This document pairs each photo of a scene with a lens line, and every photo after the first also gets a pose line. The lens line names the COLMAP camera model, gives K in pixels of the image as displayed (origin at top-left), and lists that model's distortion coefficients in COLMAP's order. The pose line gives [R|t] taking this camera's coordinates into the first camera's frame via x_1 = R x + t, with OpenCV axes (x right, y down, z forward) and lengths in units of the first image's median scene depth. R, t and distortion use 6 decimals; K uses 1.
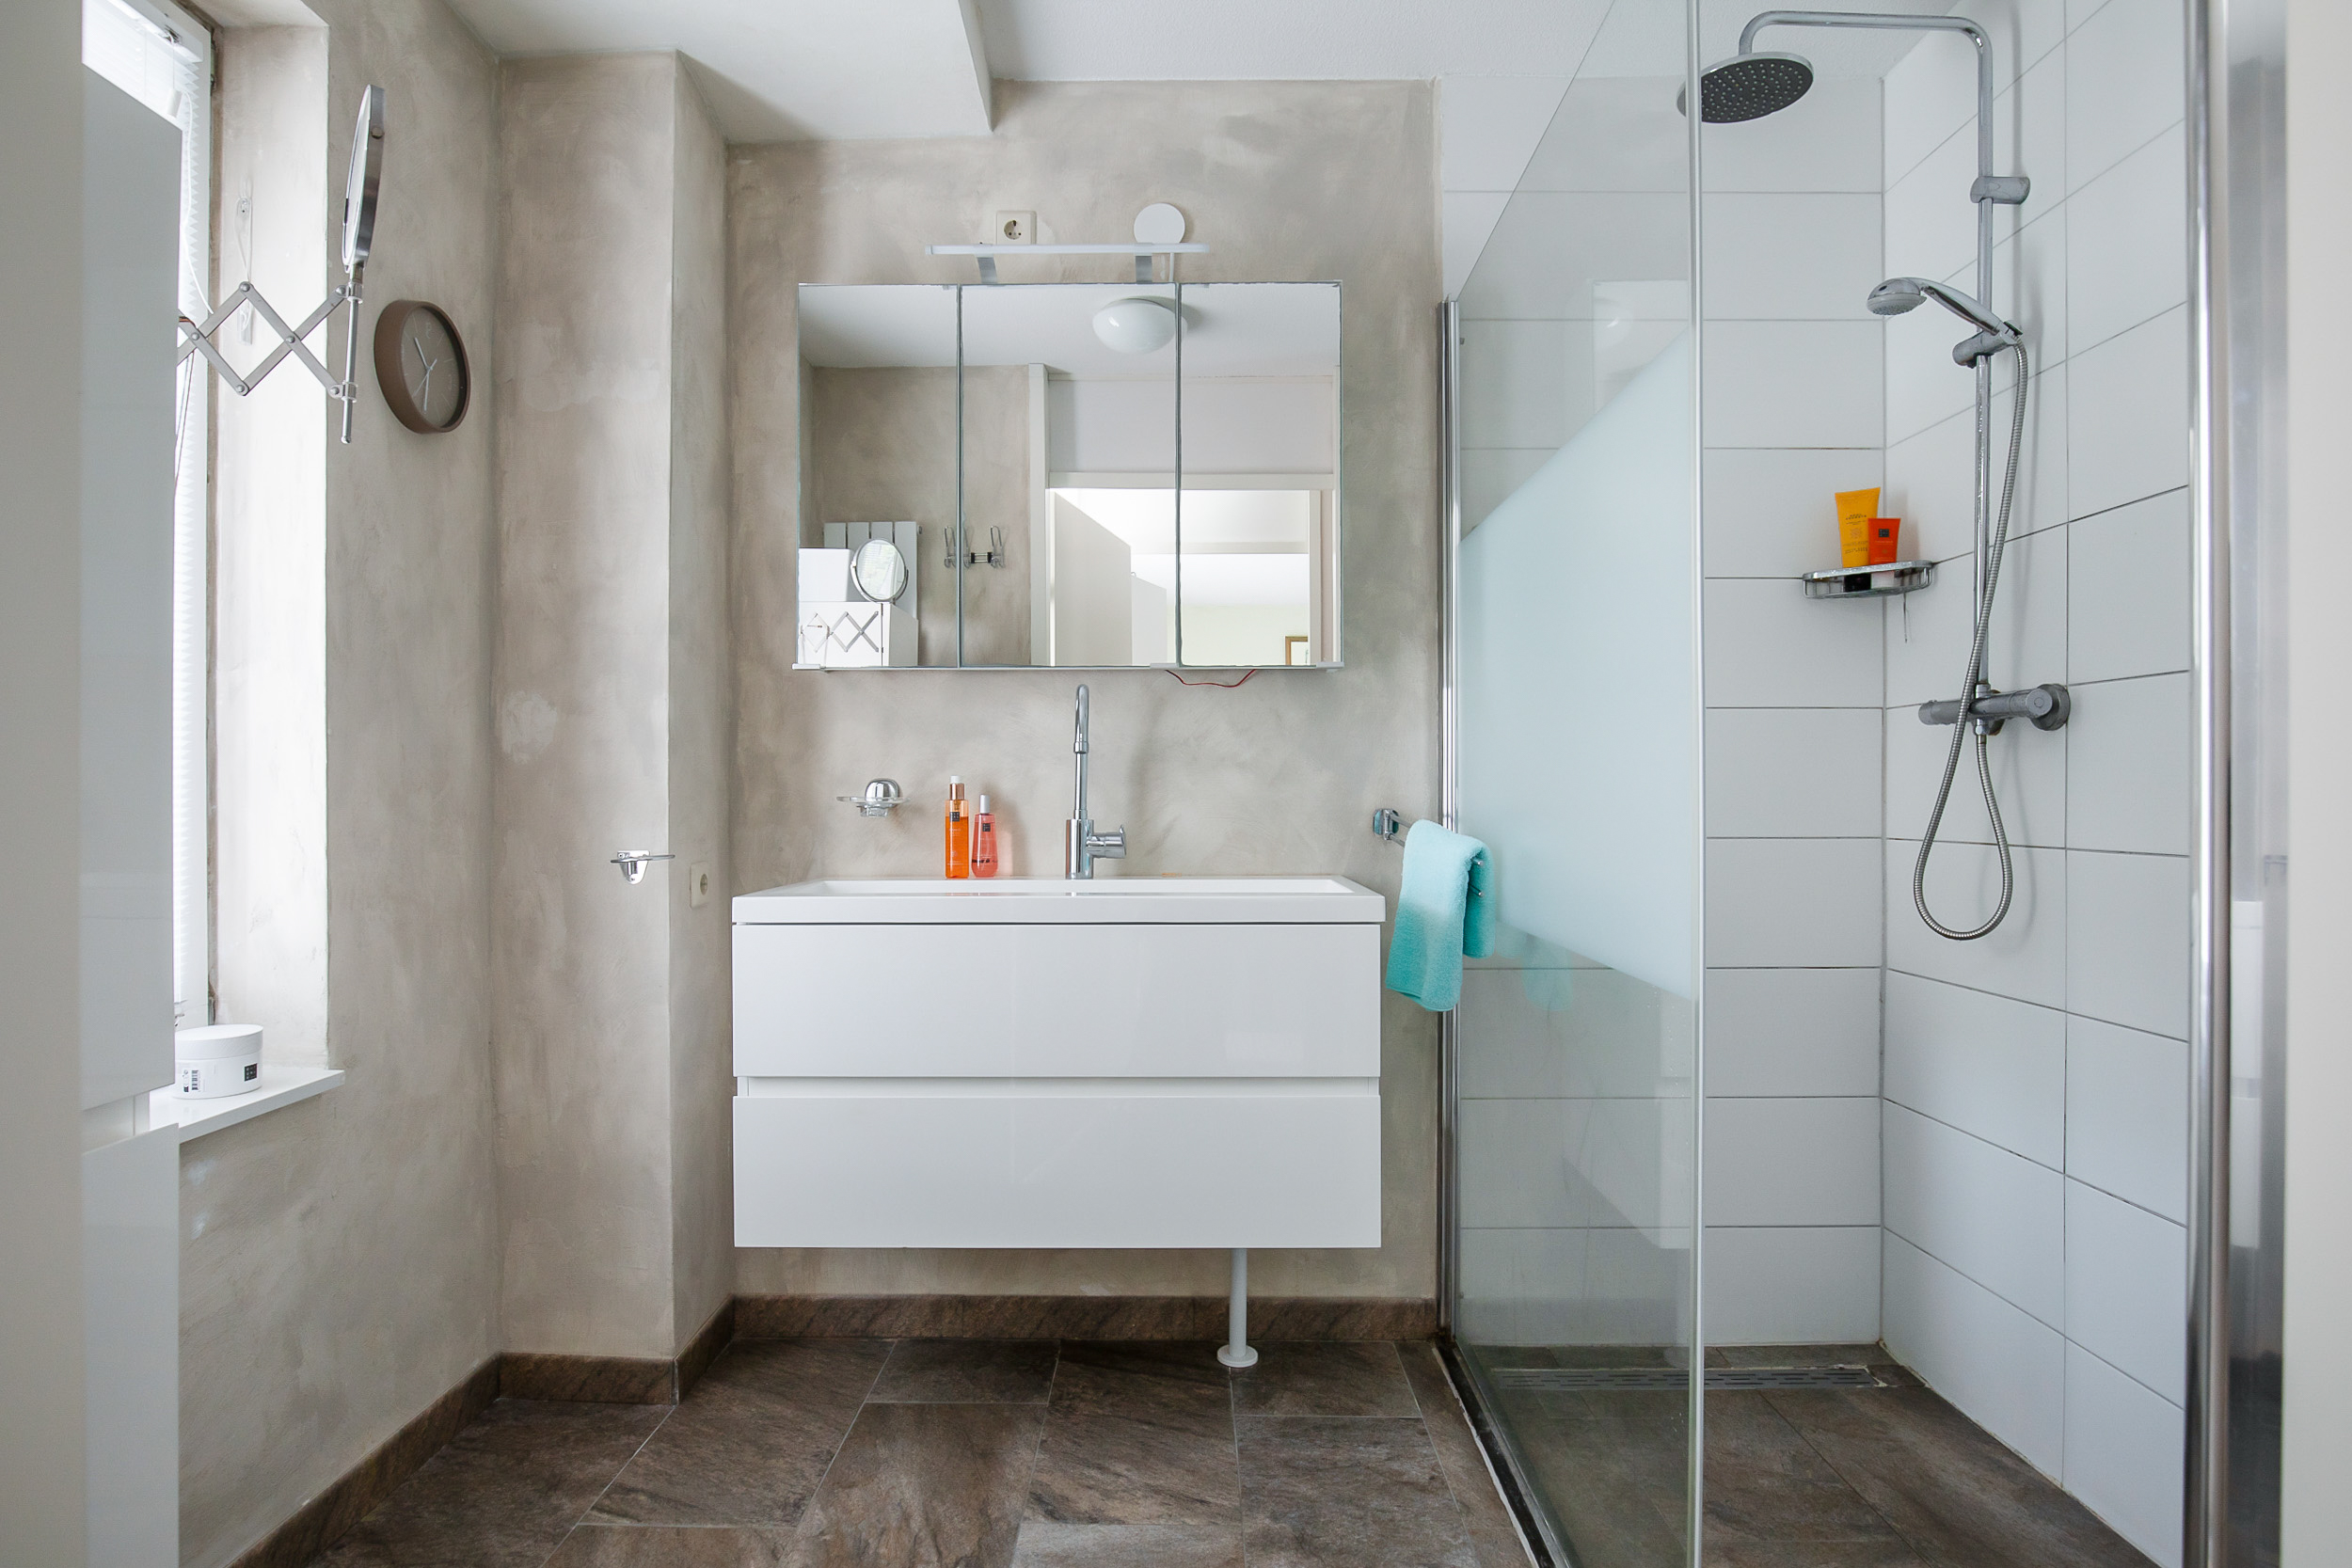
lens RADIAL K [[1257.3, 0, 1171.7], [0, 1257.3, 794.4], [0, 0, 1]] dist [-0.003940, 0.000951]
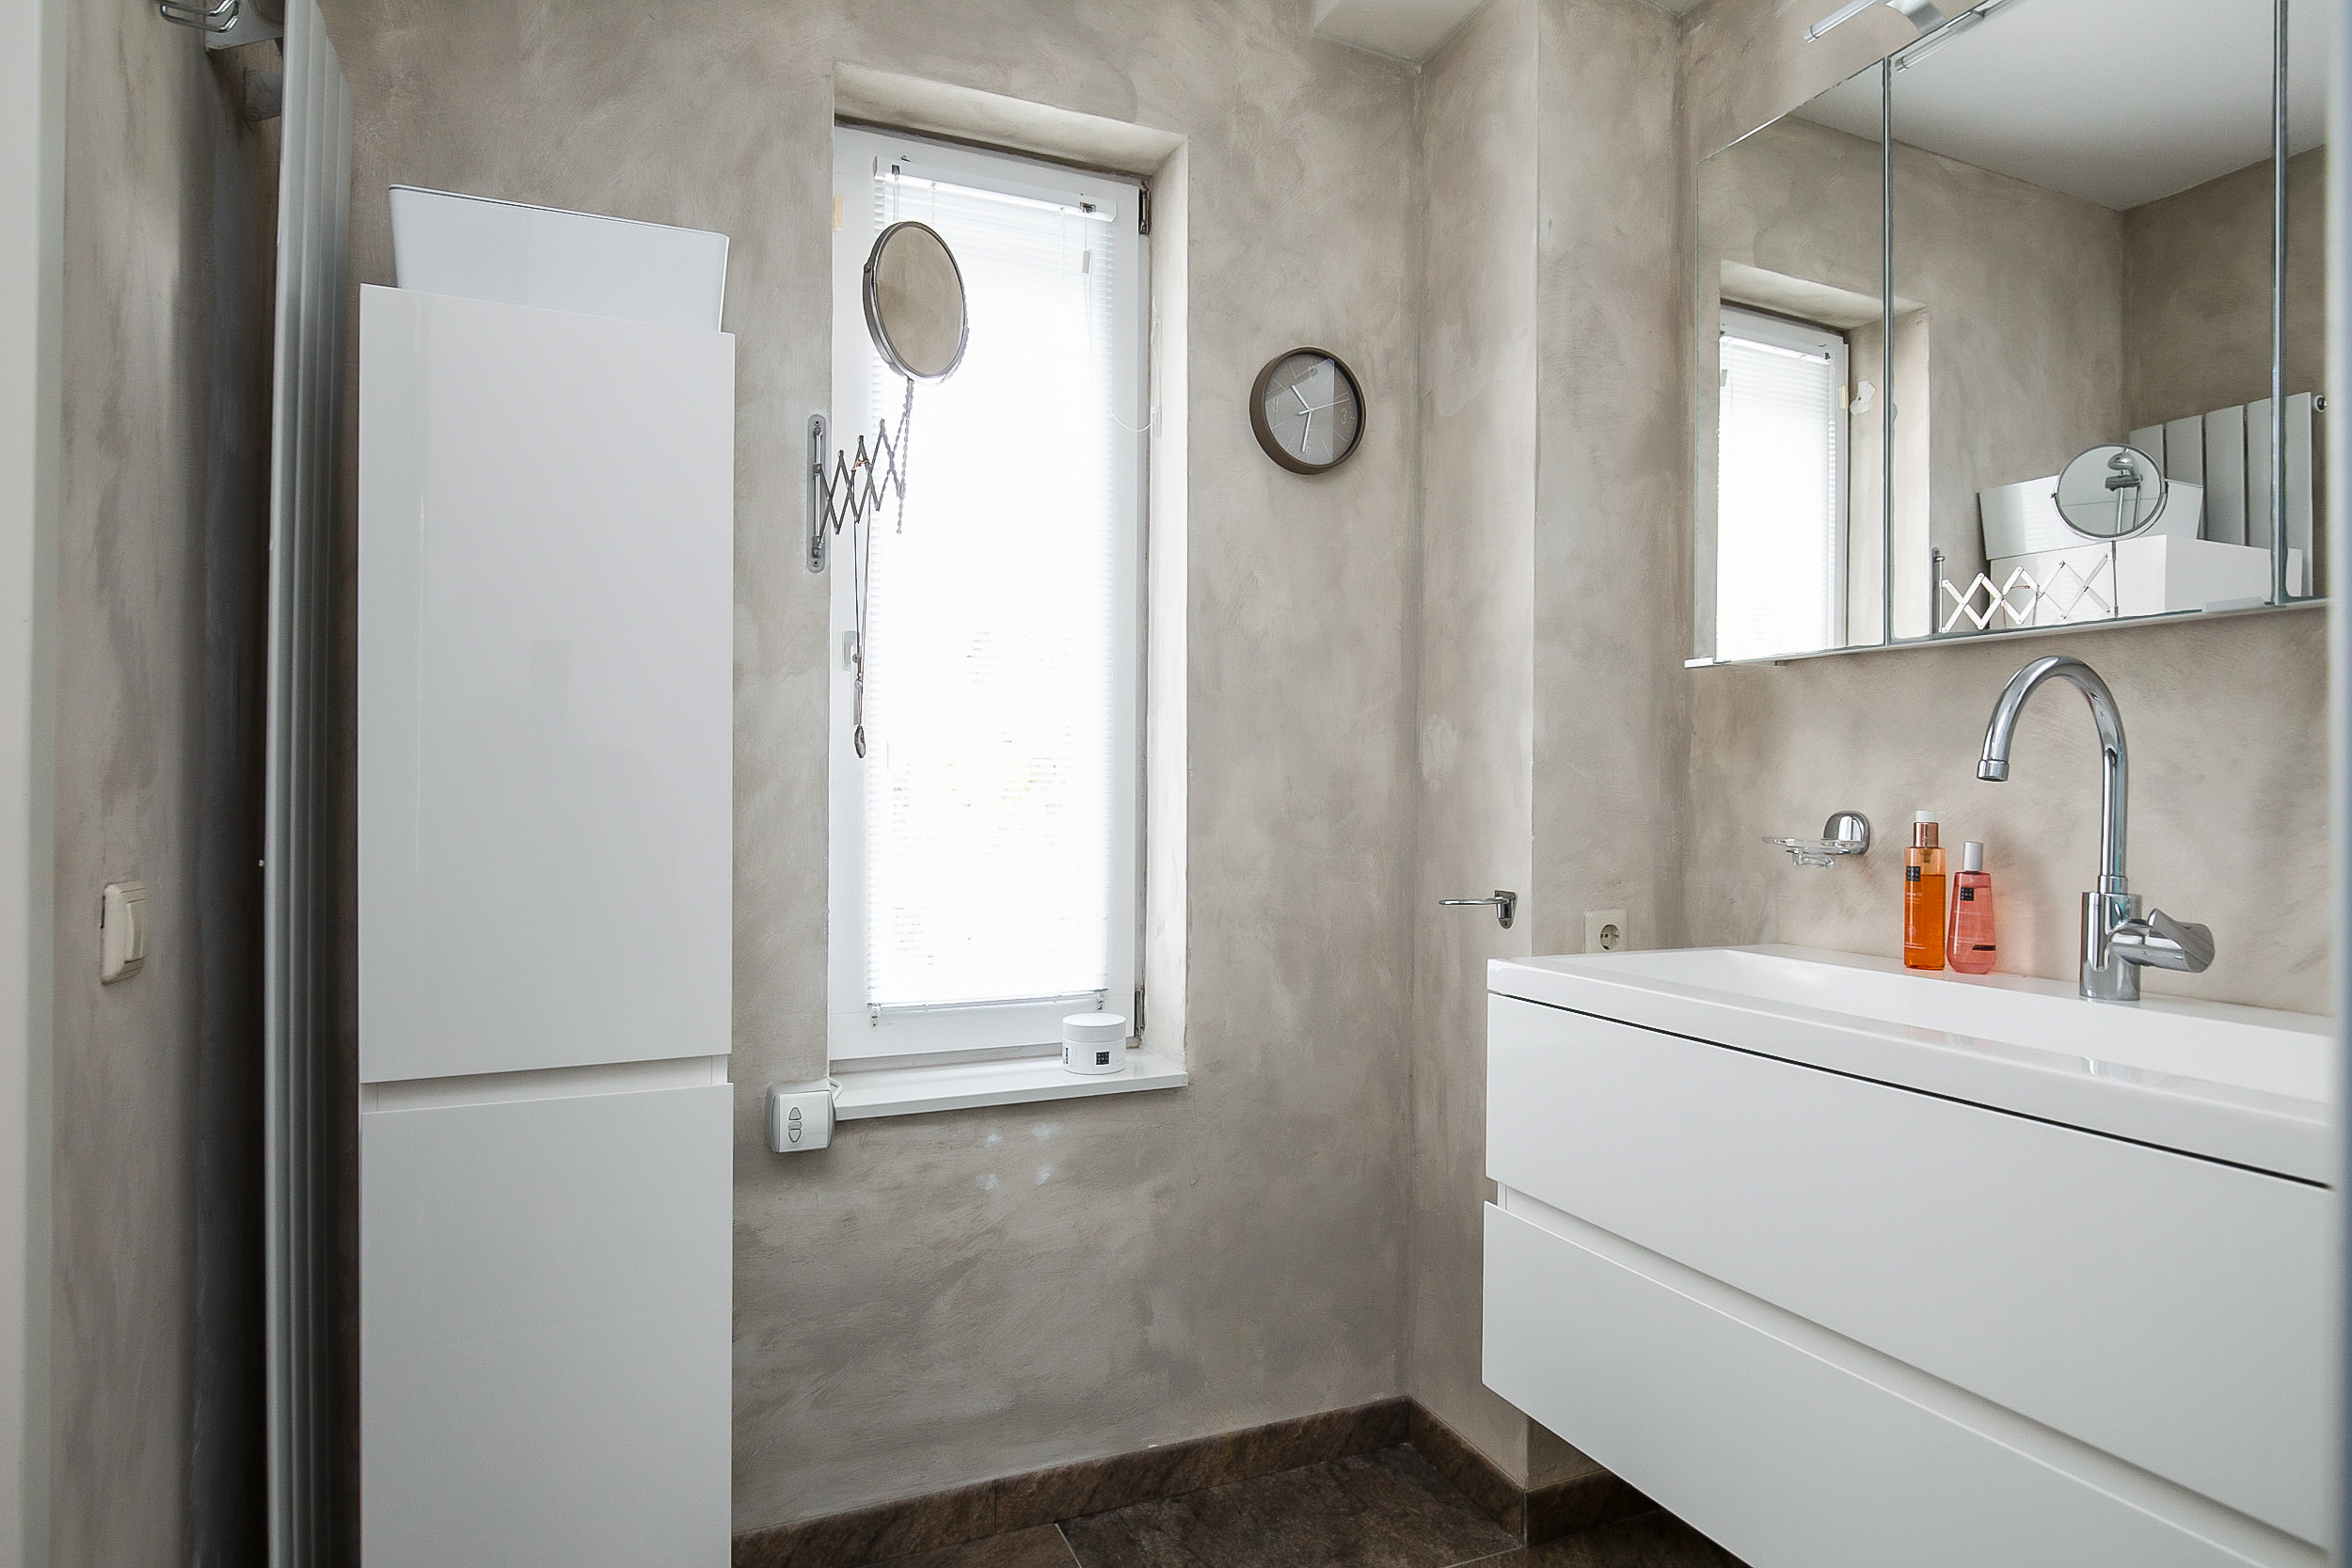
lens RADIAL K [[1326.4, 0, 1176.0], [0, 1326.4, 784.0], [0, 0, 1]] dist [-0.003815, -0.000313]
pose [[0.415570, 0.002512, -0.909558, 0.320565], [-0.009053, 0.999958, -0.001375, -0.026416], [0.909516, 0.008805, 0.415575, 0.404206]]
